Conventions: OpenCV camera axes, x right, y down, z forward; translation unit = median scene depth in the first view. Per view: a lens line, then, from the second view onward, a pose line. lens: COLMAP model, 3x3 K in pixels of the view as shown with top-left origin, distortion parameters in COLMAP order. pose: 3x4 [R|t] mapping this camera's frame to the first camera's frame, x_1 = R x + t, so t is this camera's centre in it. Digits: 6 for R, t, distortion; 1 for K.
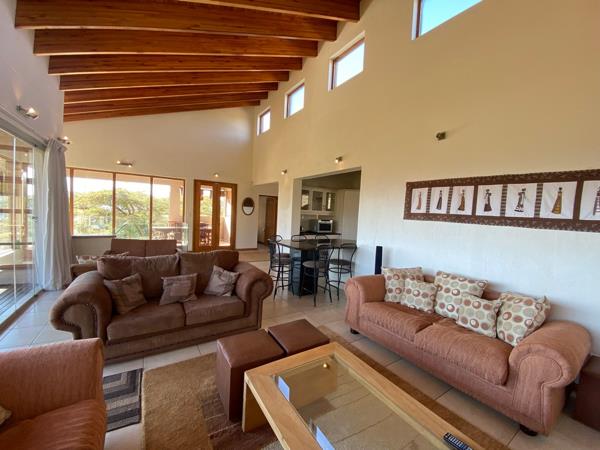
lens RADIAL K [[244.9, 0, 300.0], [0, 244.9, 225.0], [0, 0, 1]] dist [0.000243, -0.000316]
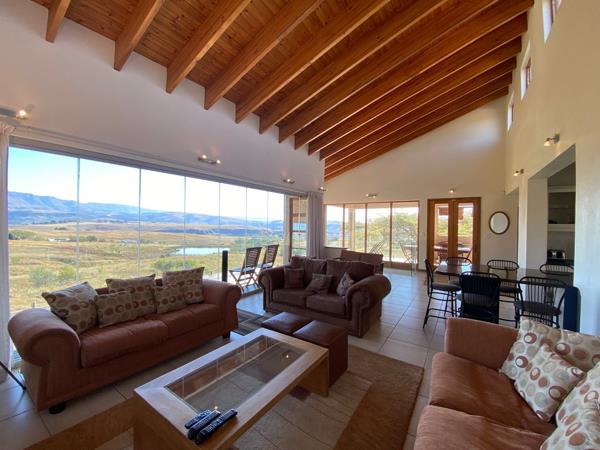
lens RADIAL K [[244.9, 0, 300.0], [0, 244.9, 225.0], [0, 0, 1]] dist [0.000243, -0.000316]
pose [[0.403249, -0.040154, -0.914209, 0.331947], [-0.041994, 0.997172, -0.062321, 0.007839], [0.914126, 0.063522, 0.400423, 0.136508]]
